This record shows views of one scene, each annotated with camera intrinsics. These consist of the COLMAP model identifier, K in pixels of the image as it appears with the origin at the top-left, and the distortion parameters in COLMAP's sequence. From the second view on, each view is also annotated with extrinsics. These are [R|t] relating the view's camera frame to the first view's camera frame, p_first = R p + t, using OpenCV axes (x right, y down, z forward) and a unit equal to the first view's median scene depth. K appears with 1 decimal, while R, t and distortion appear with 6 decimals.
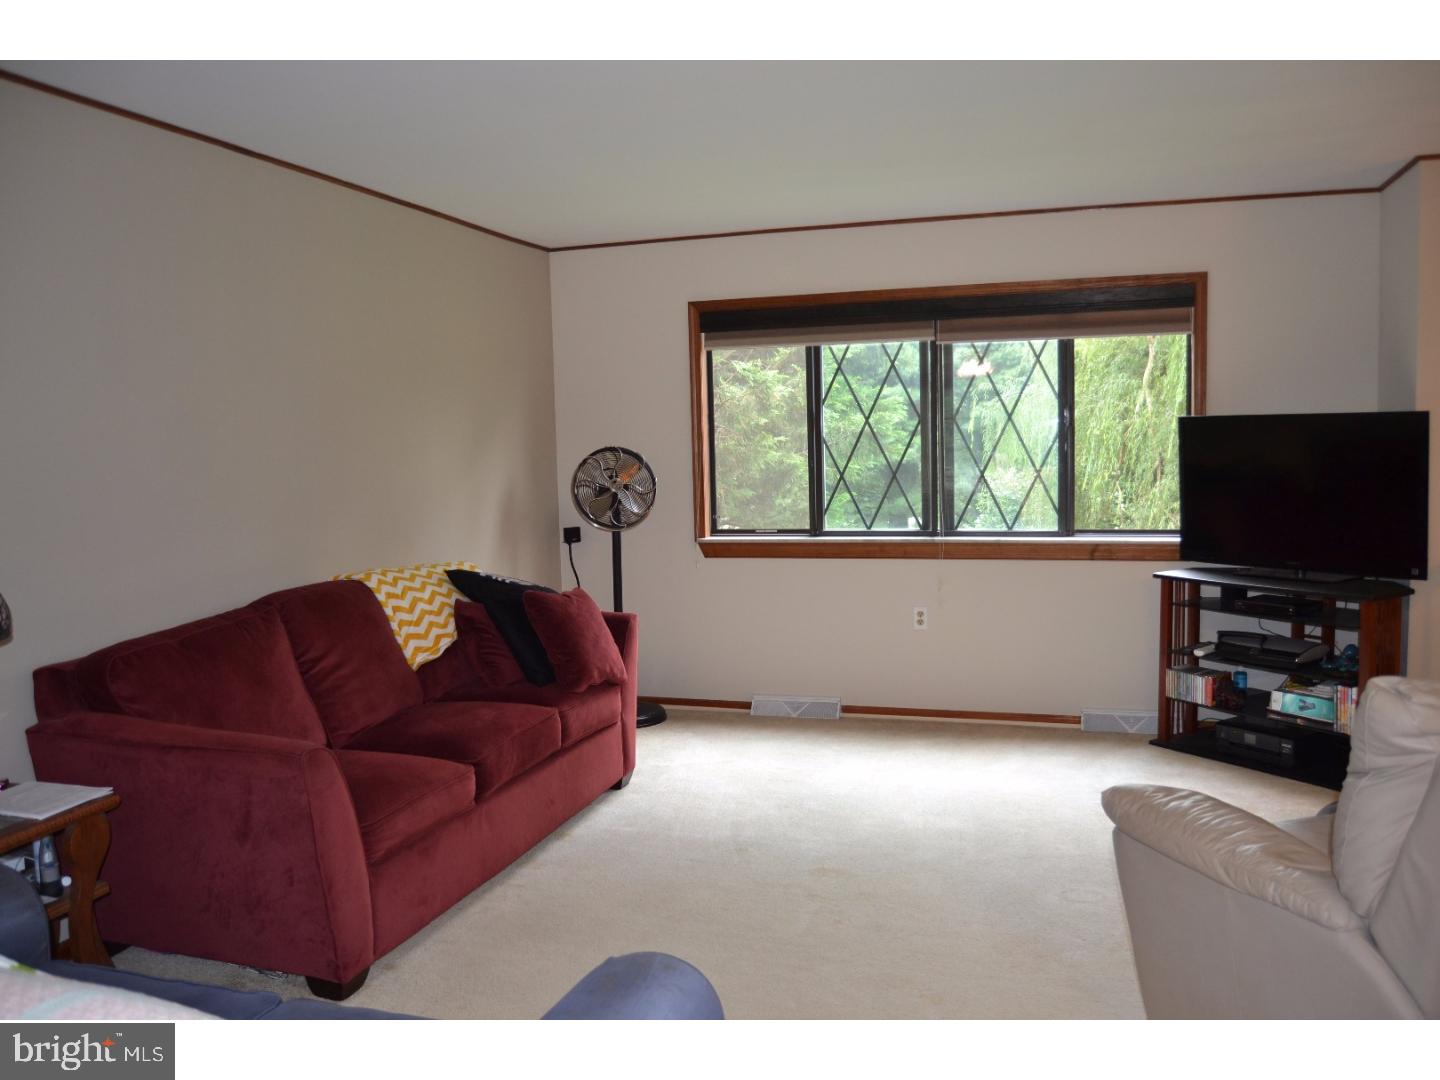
lens RADIAL K [[1146.4, 0, 719.0], [0, 1146.4, 536.9], [0, 0, 1]] dist [-0.084745, 0.023246]
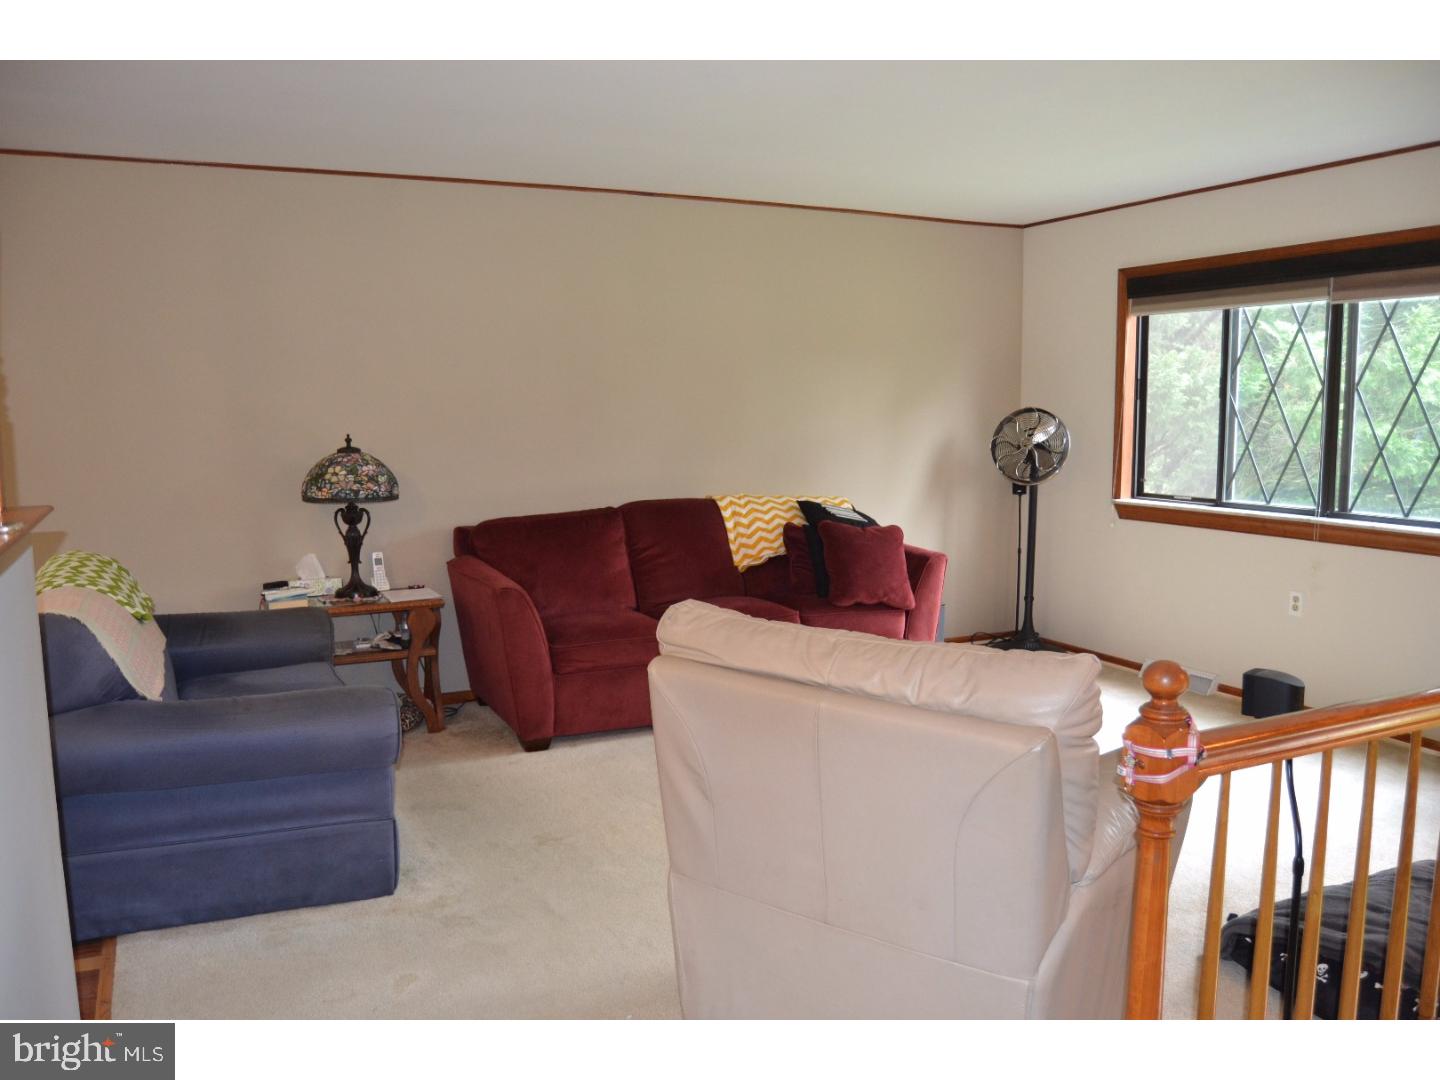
lens RADIAL K [[1146.4, 0, 725.7], [0, 1146.4, 543.8], [0, 0, 1]] dist [-0.084745, 0.023246]
pose [[0.691496, 0.109325, -0.714060, 0.499799], [-0.074859, 0.994005, 0.079692, -0.014837], [0.718491, -0.001653, 0.695534, 0.040093]]
